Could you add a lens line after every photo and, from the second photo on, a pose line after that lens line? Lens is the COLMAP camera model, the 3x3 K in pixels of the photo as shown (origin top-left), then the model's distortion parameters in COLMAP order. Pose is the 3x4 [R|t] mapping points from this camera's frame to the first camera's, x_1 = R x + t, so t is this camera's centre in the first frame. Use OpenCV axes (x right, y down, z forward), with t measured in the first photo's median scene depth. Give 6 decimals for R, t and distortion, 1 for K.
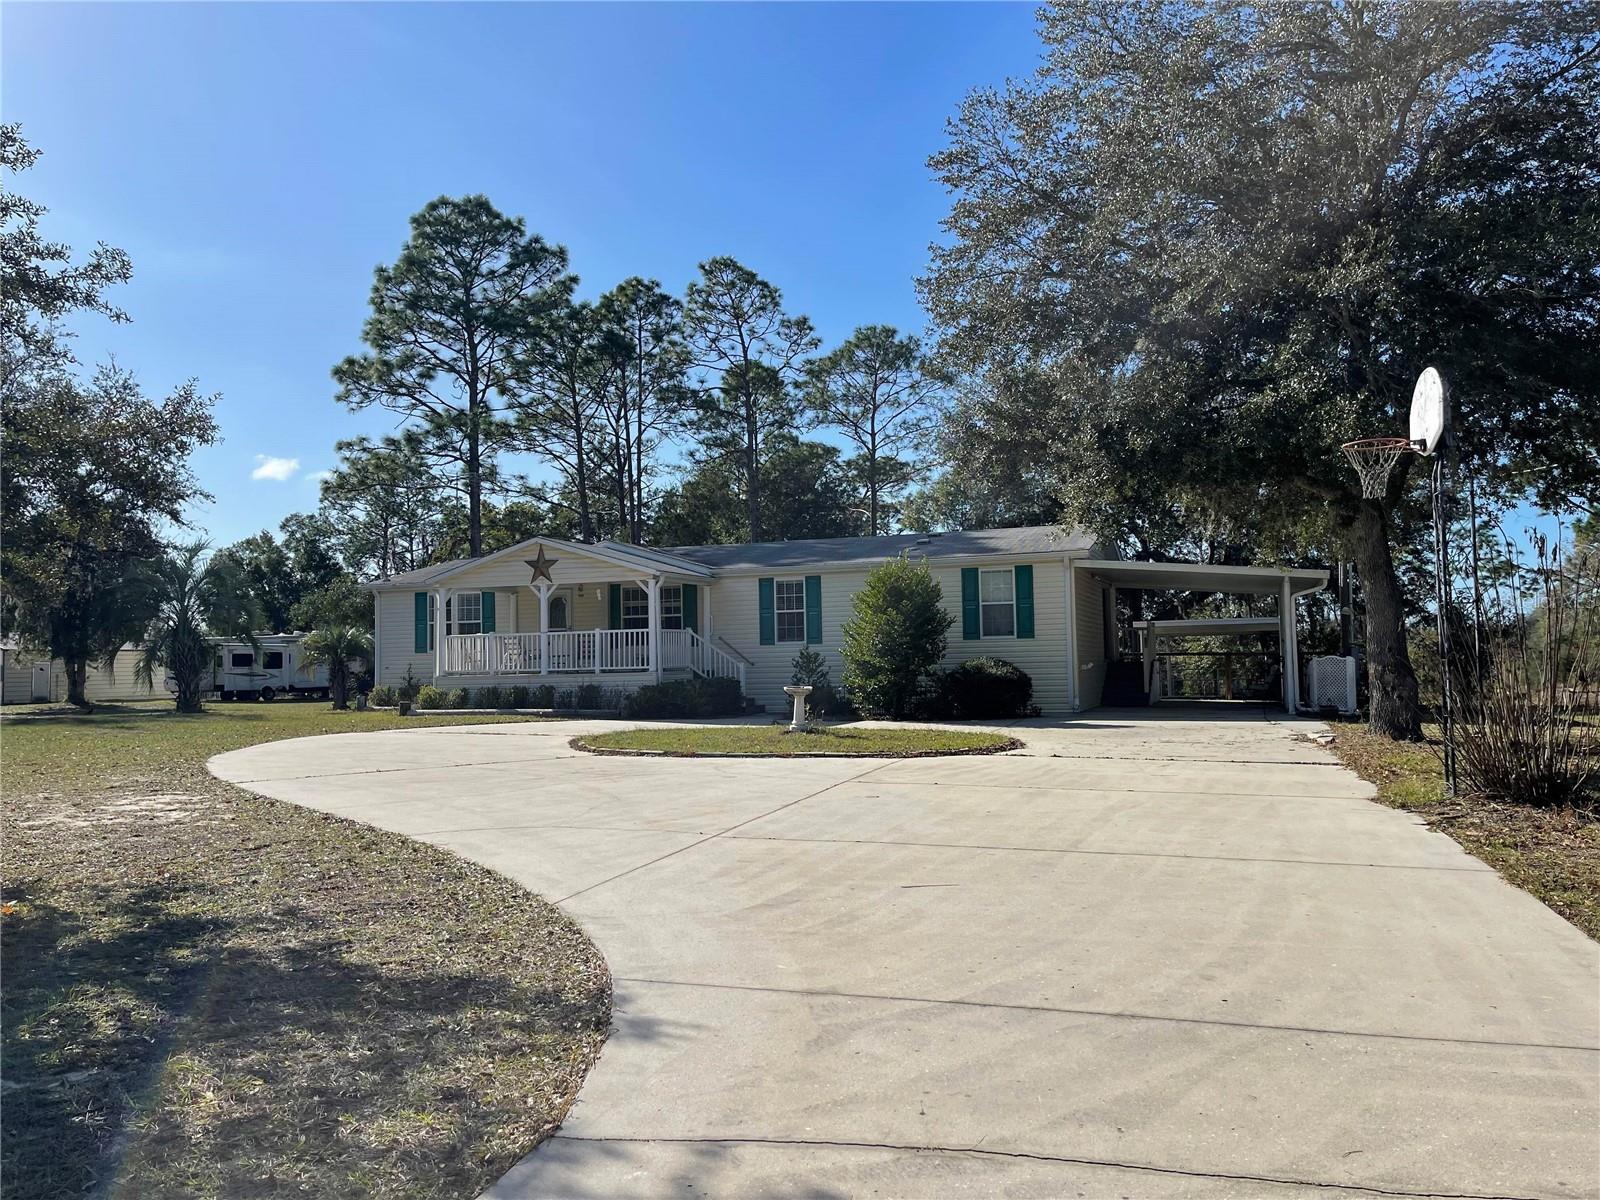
lens RADIAL K [[1152.2, 0, 800.0], [0, 1152.2, 600.0], [0, 0, 1]] dist [0.077718, -0.000306]
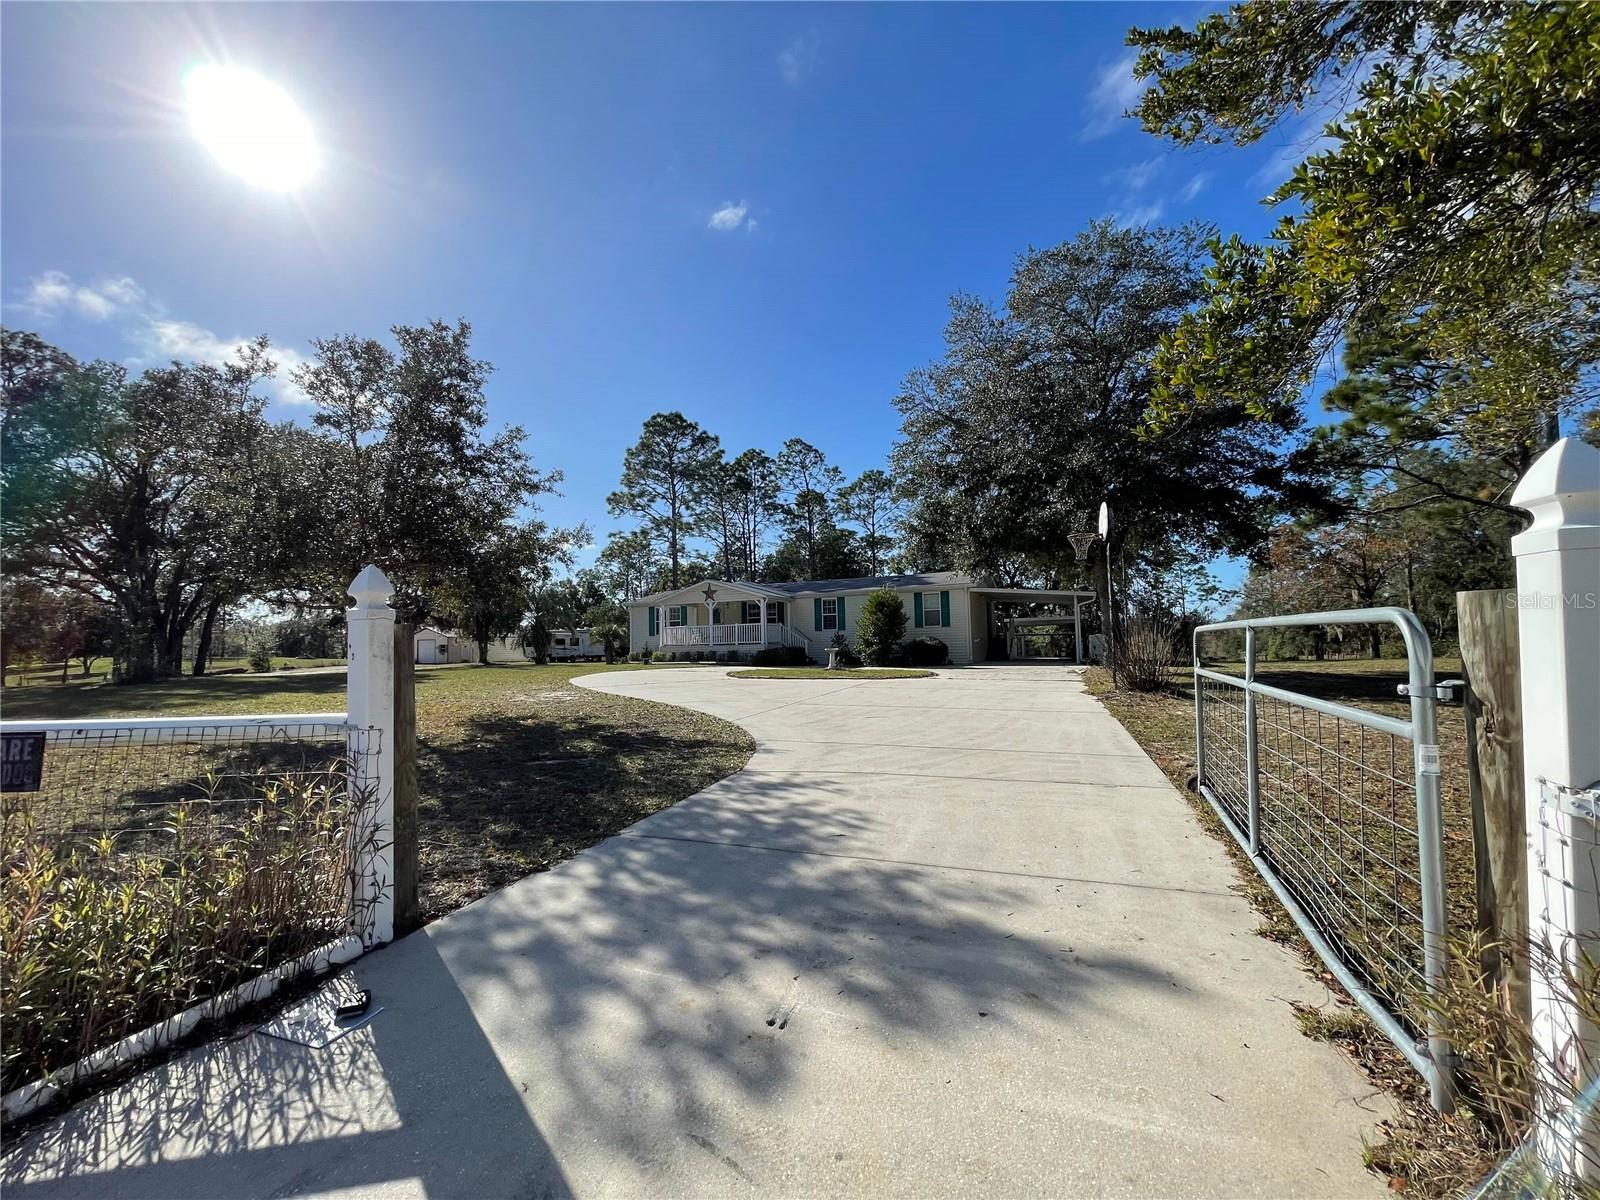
lens RADIAL K [[644.1, 0, 795.1], [0, 644.1, 607.4], [0, 0, 1]] dist [-0.001690, -0.000093]
pose [[0.997473, -0.007198, -0.070680, 0.008542], [0.006687, 0.999950, -0.007466, 0.004056], [0.070730, 0.006975, 0.997471, -0.103698]]
